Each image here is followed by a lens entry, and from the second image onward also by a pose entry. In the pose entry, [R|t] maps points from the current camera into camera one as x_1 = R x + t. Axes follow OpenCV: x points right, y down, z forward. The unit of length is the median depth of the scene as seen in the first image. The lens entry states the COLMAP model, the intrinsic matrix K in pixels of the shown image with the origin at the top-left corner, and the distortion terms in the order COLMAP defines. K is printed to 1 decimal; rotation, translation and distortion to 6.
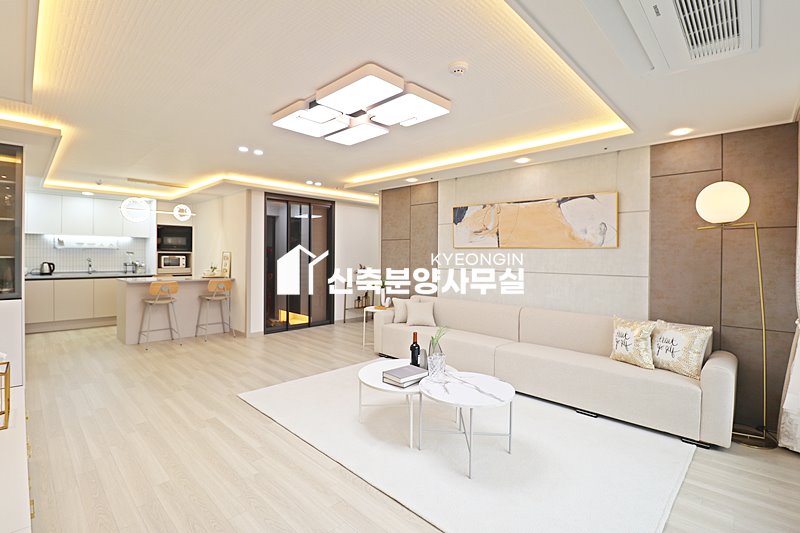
lens RADIAL K [[369.3, 0, 399.0], [0, 369.3, 258.0], [0, 0, 1]] dist [0.001409, -0.014755]
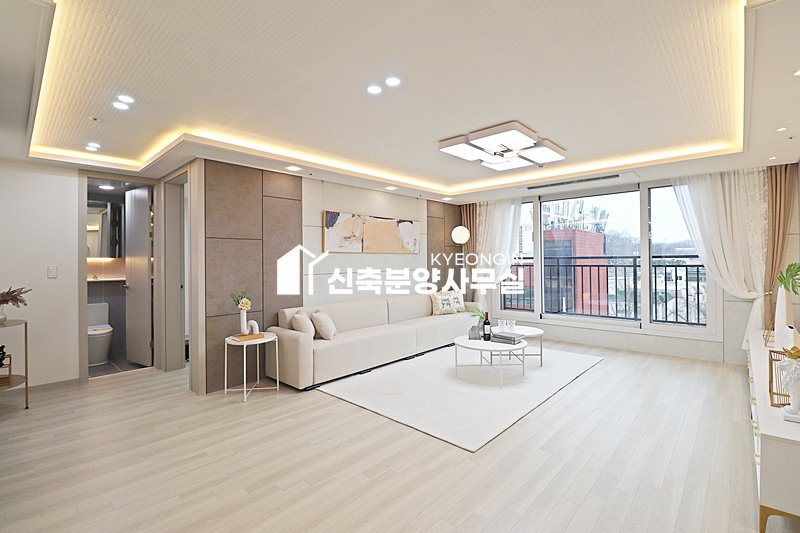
lens RADIAL K [[369.3, 0, 399.0], [0, 369.3, 258.0], [0, 0, 1]] dist [0.001409, -0.014755]
pose [[-0.020232, -0.001330, 0.999794, -0.854938], [0.019949, 0.999799, 0.001734, -0.009798], [-0.999596, 0.019980, -0.020202, 0.849352]]
